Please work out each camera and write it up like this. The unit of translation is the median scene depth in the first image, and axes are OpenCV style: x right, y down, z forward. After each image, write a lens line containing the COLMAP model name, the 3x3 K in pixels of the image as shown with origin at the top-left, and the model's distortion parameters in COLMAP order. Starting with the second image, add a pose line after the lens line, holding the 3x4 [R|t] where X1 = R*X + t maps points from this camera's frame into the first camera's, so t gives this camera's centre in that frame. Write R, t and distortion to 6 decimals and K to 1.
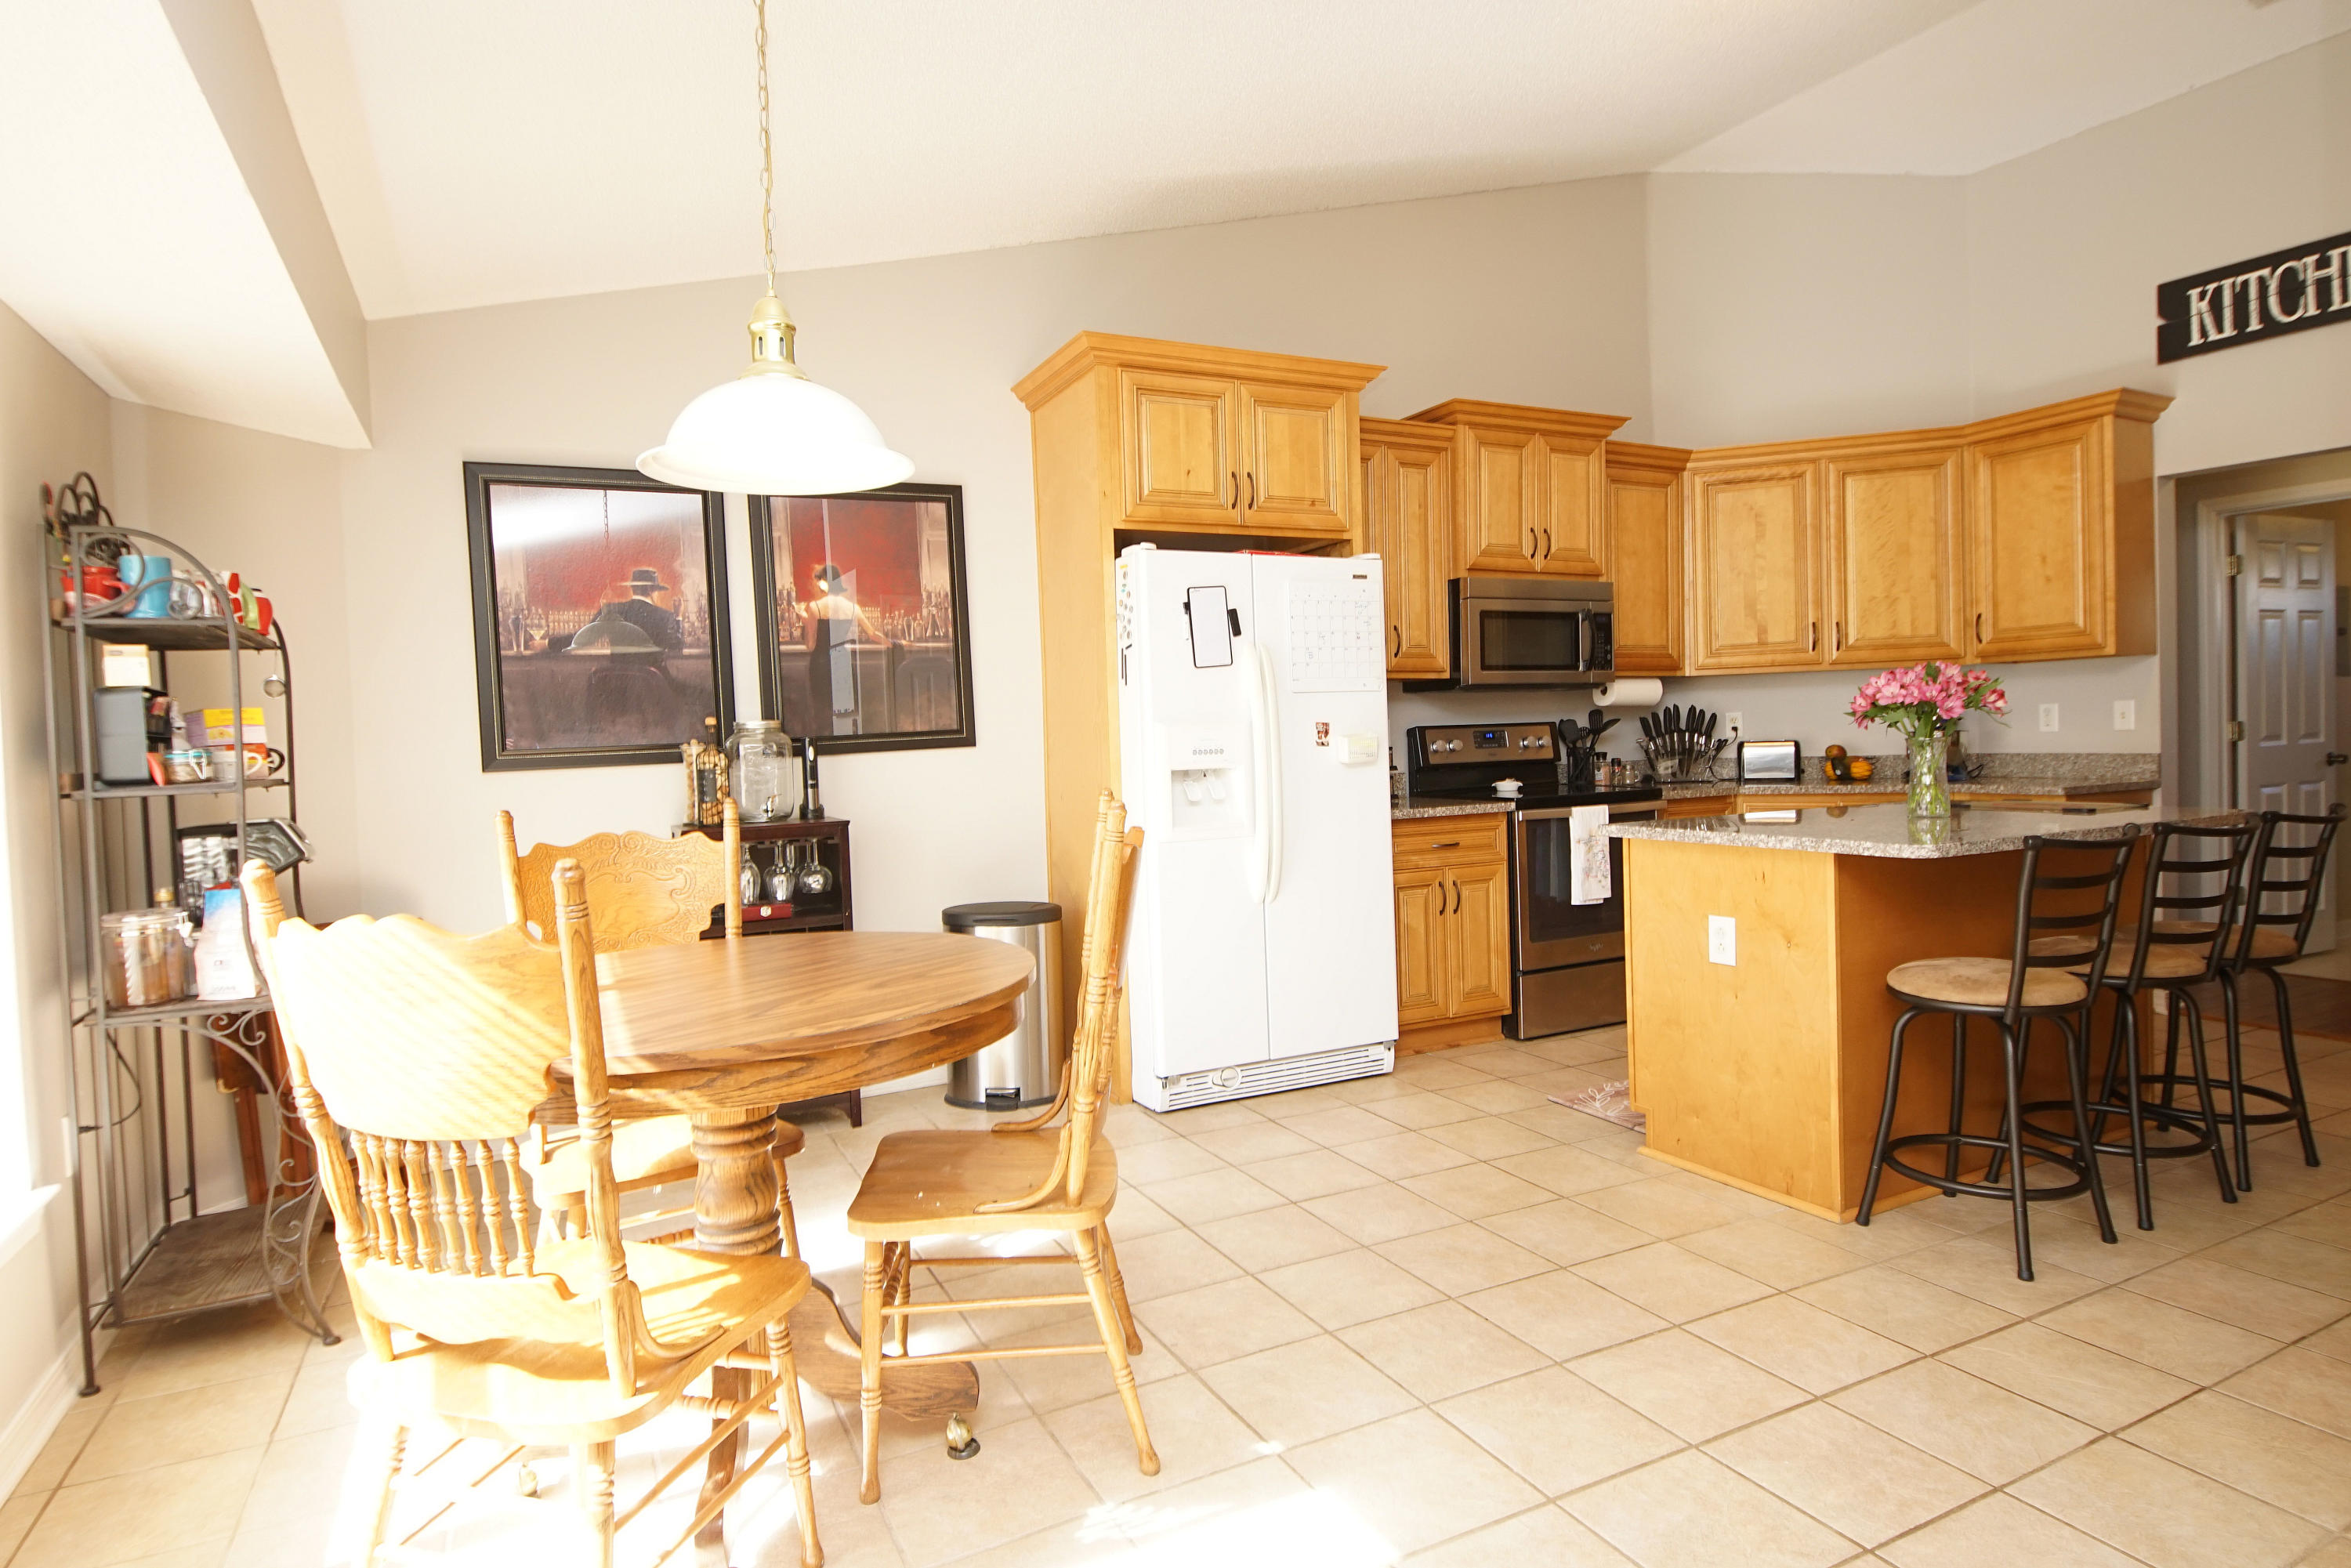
lens RADIAL K [[1247.8, 0, 1175.5], [0, 1247.8, 784.0], [0, 0, 1]] dist [0.044723, -0.051949]
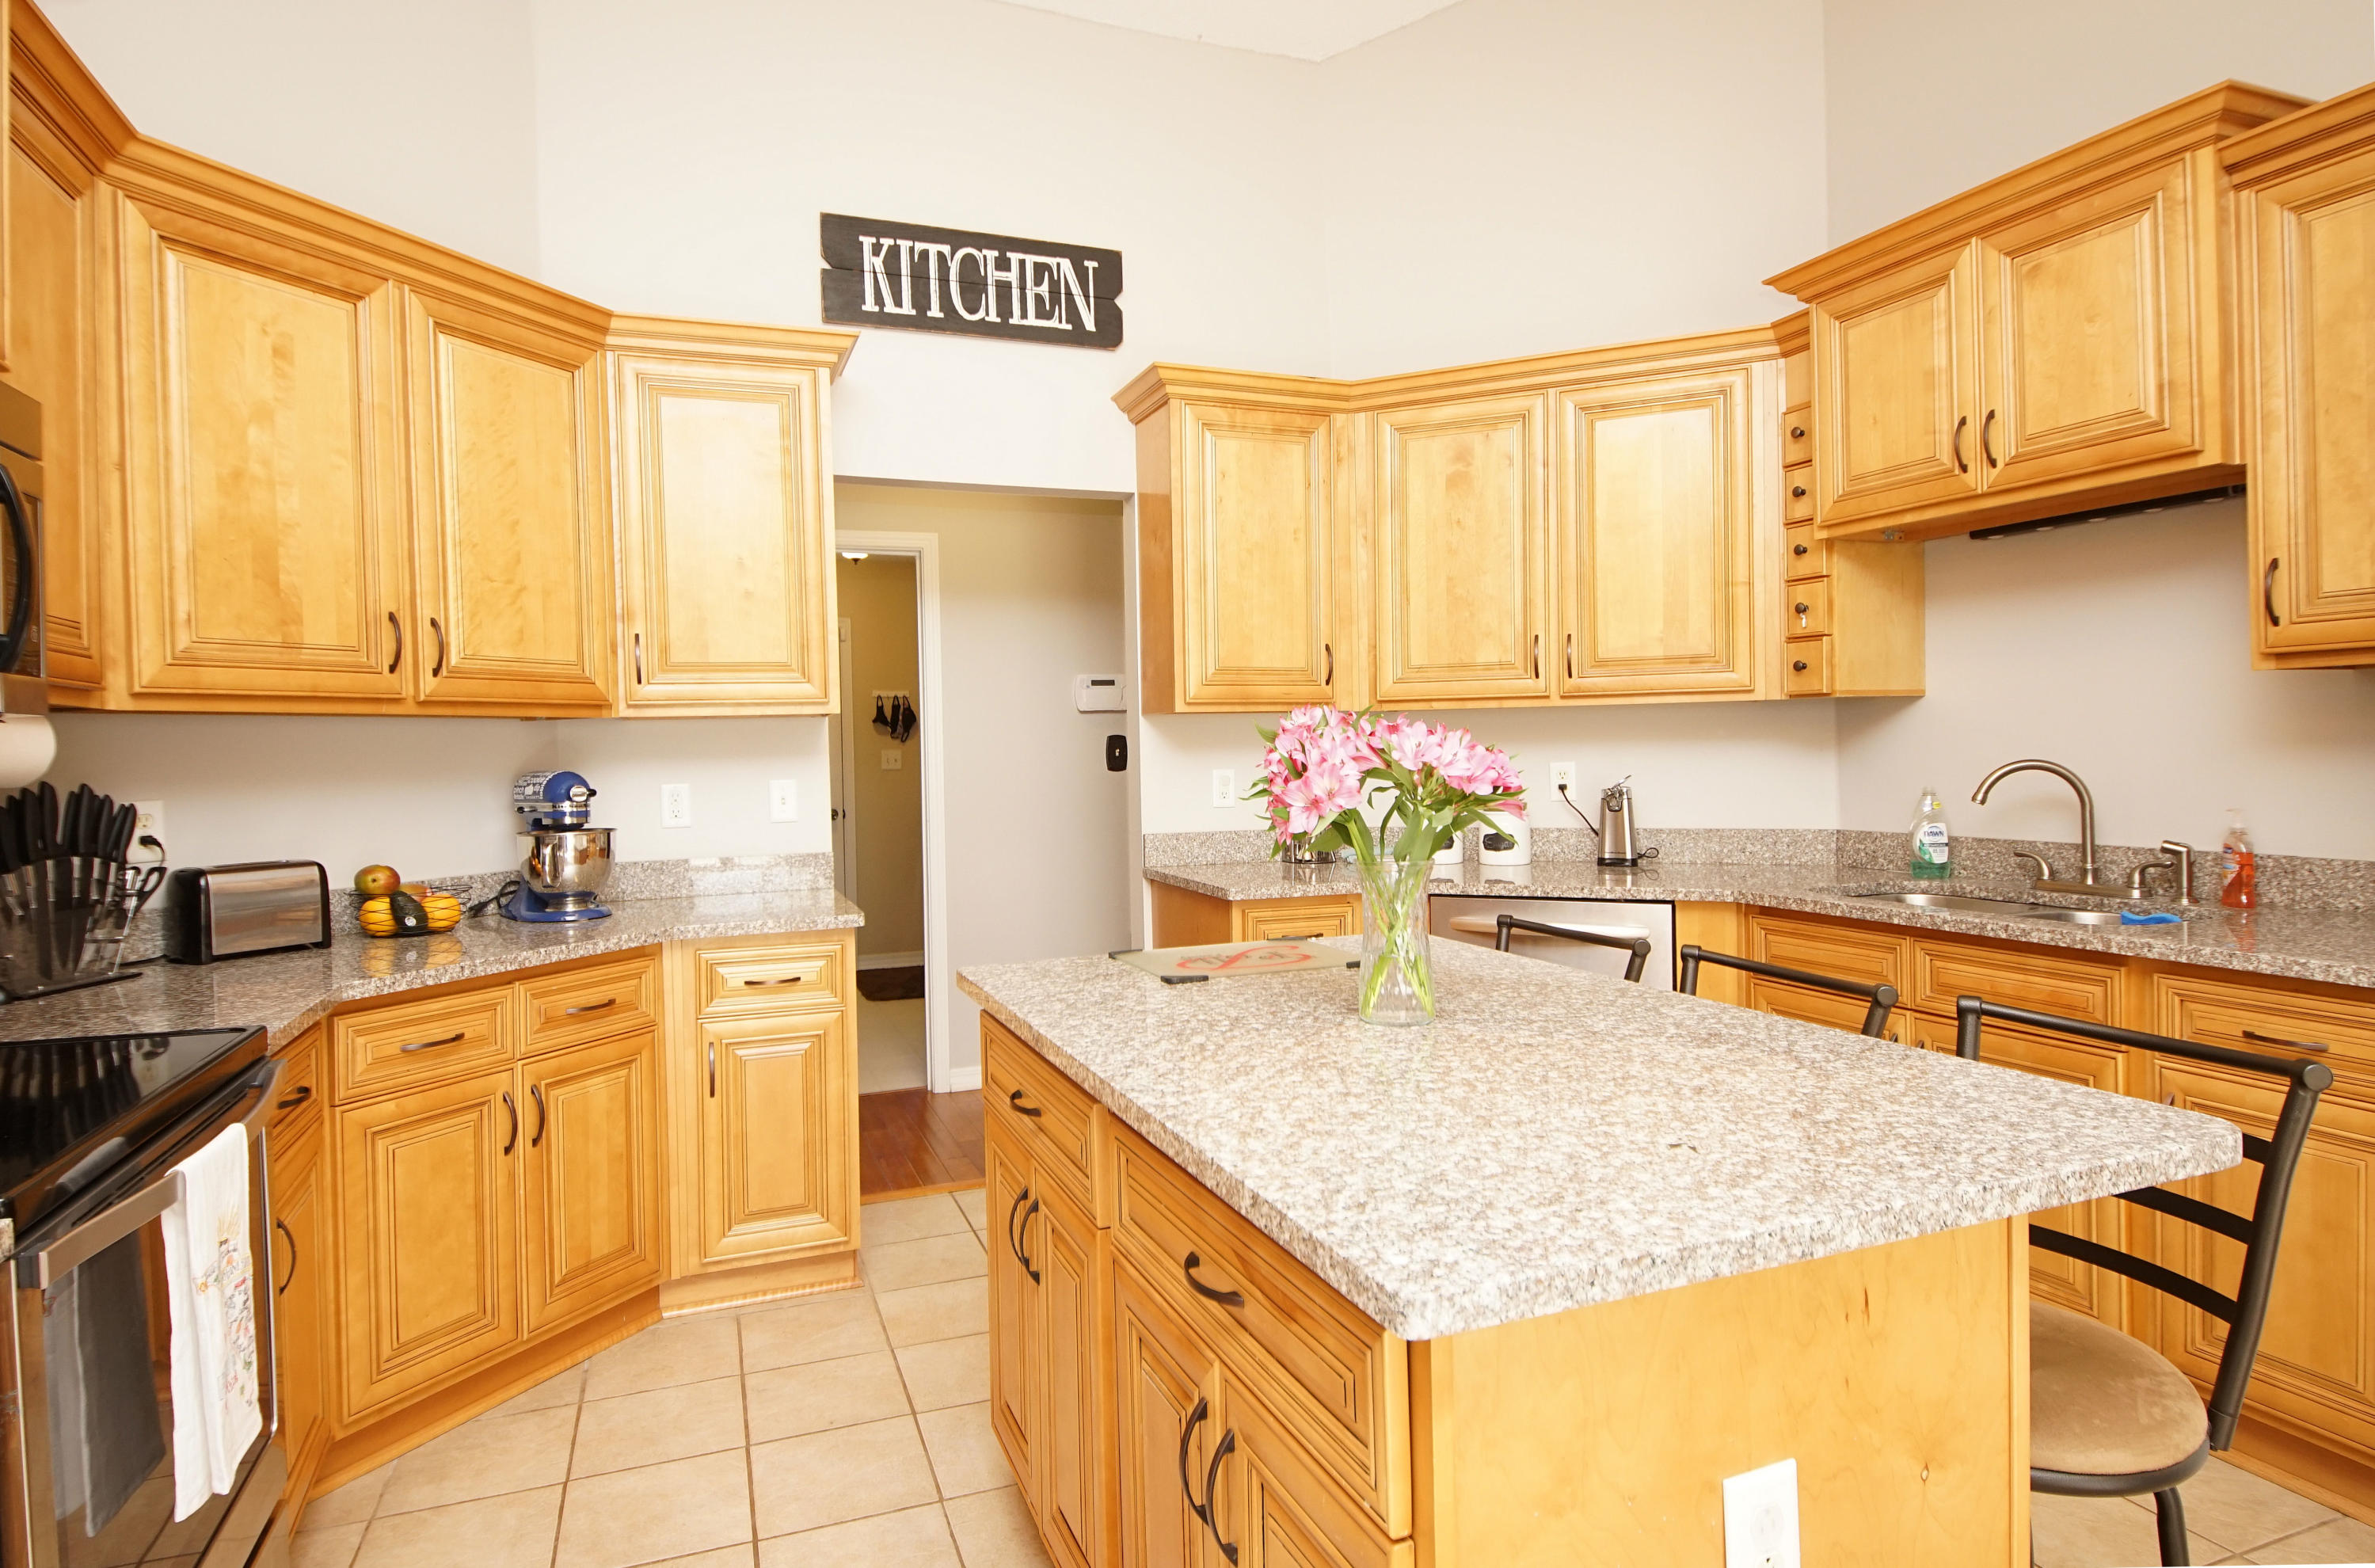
lens RADIAL K [[1316.5, 0, 1177.9], [0, 1316.5, 777.2], [0, 0, 1]] dist [0.017518, -0.001956]
pose [[0.119422, 0.006996, 0.992819, 0.049783], [0.050373, 0.998645, -0.013096, -0.051368], [-0.991565, 0.051575, 0.118907, 0.743729]]
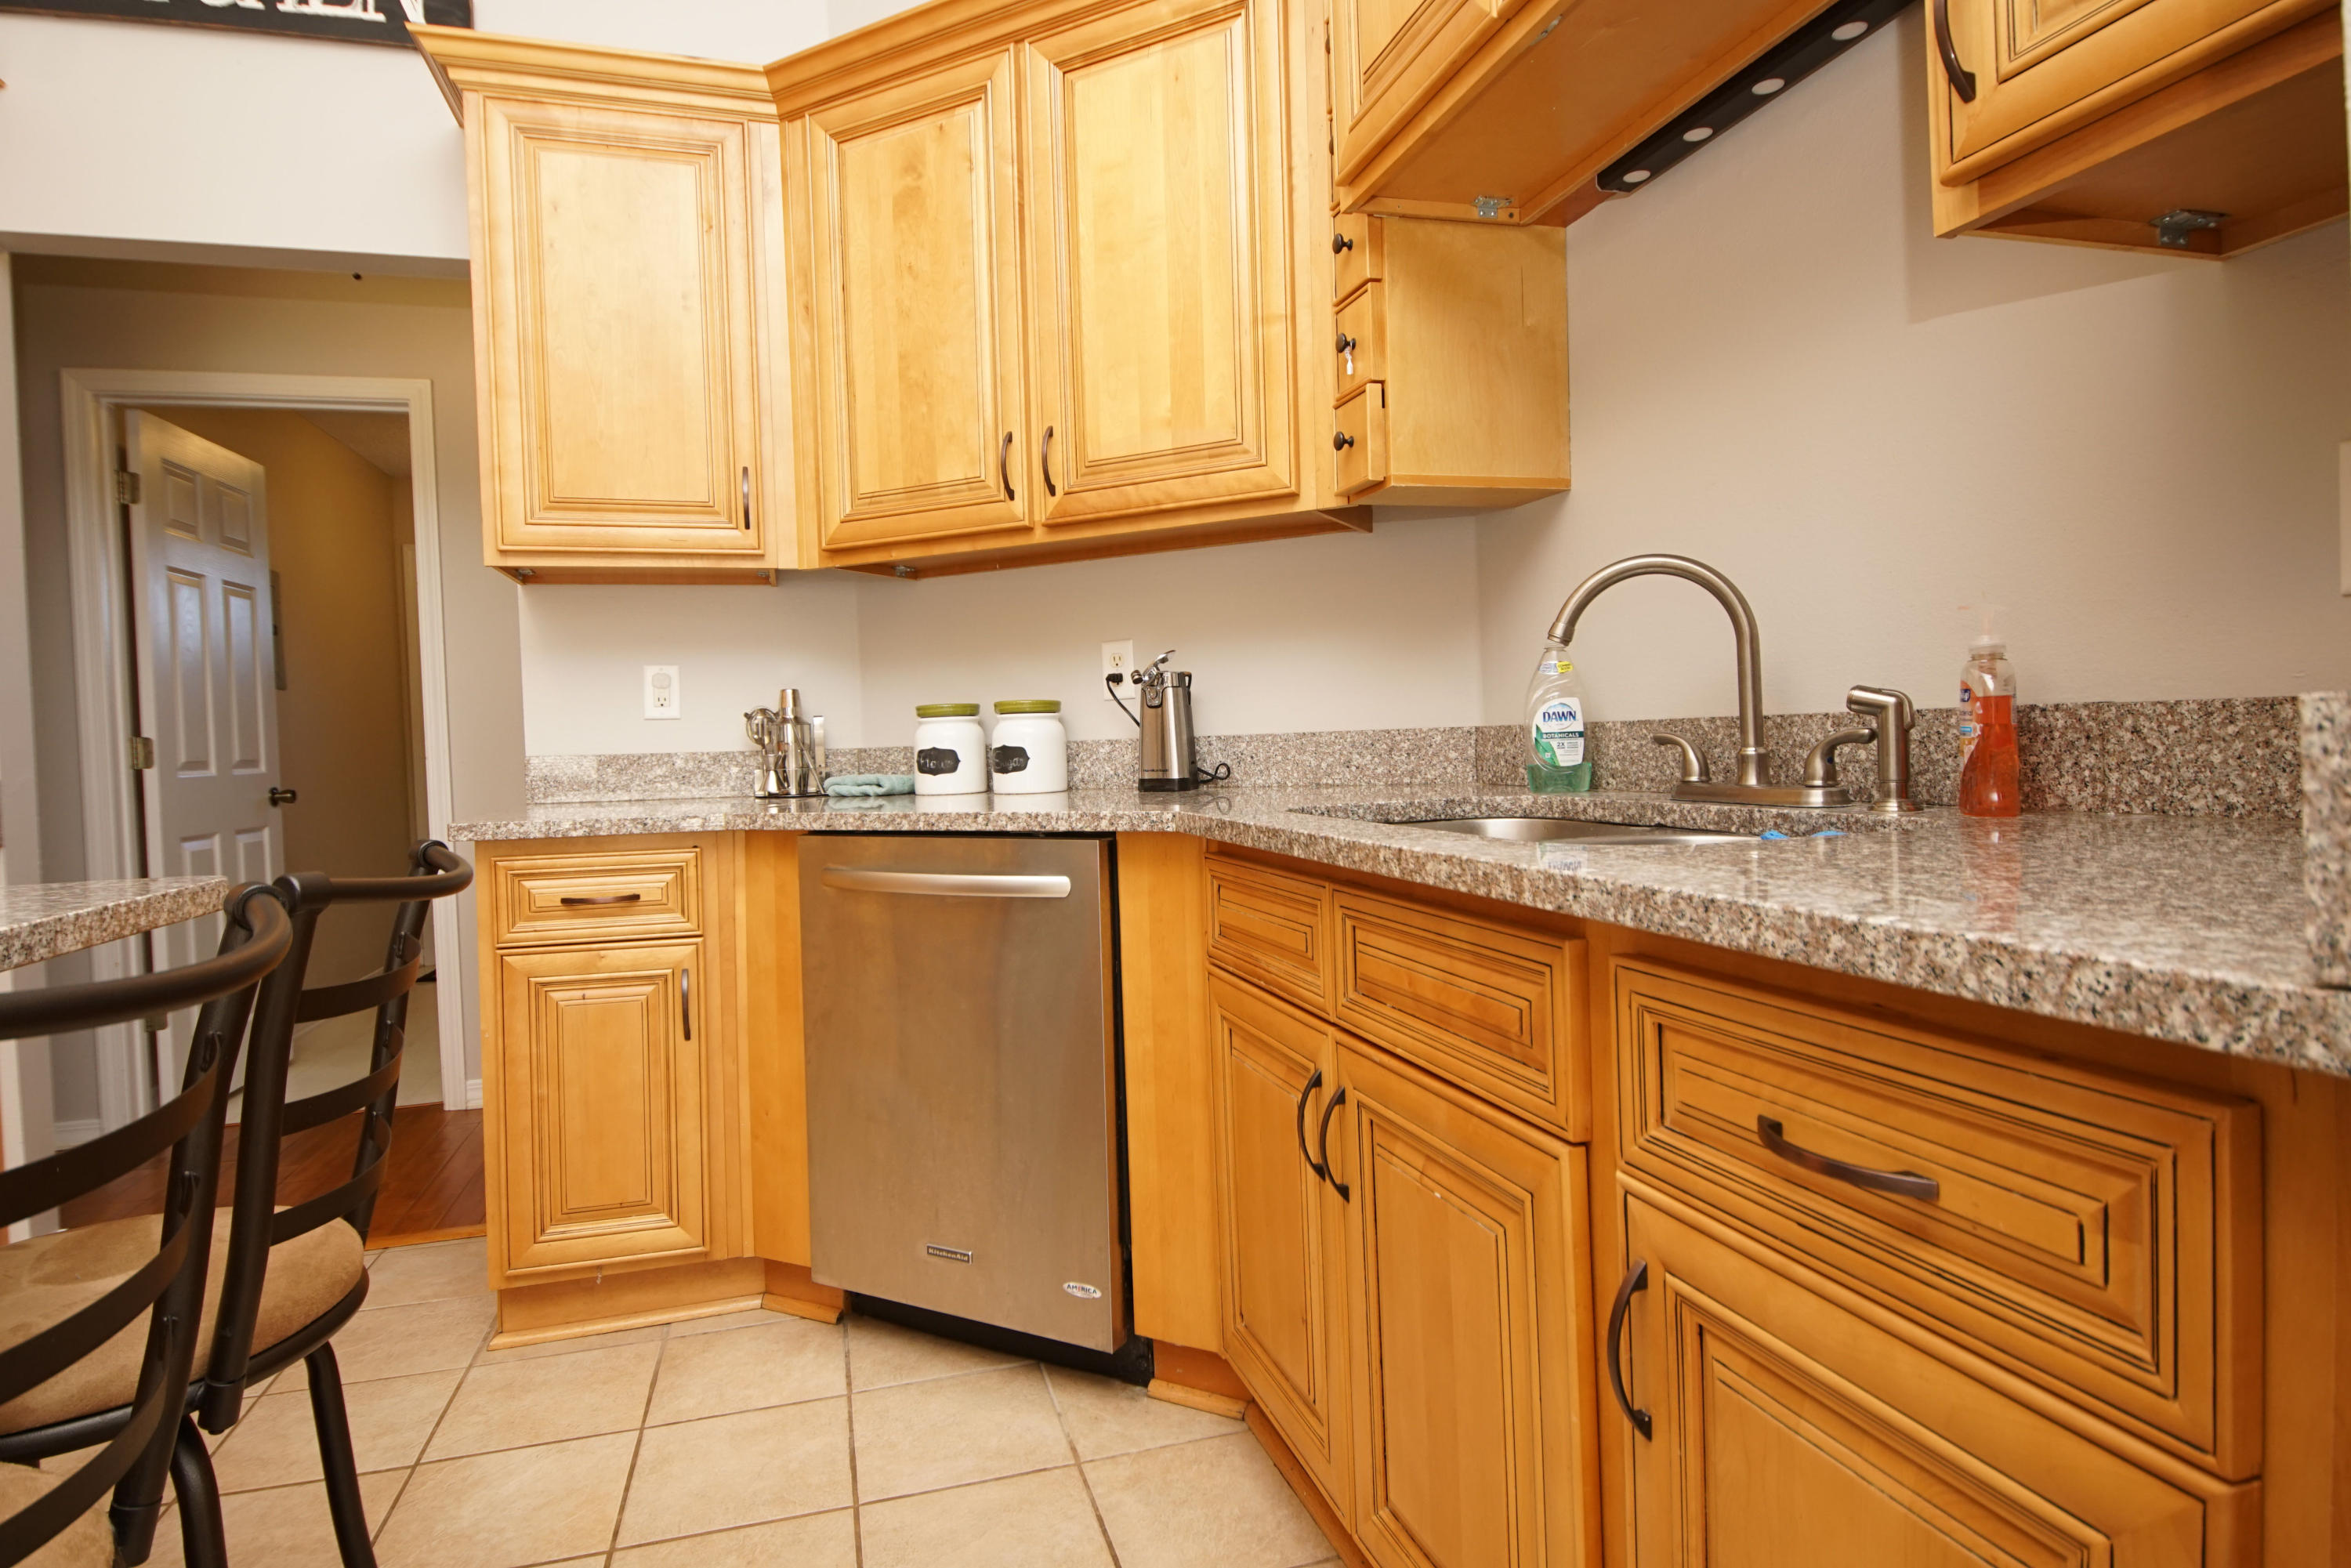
lens RADIAL K [[1247.8, 0, 1175.5], [0, 1247.8, 784.0], [0, 0, 1]] dist [0.044723, -0.051949]
pose [[0.173851, -0.012748, 0.984690, 0.396037], [0.060548, 0.998163, 0.002233, 0.003199], [-0.982909, 0.059232, 0.174303, 0.477994]]
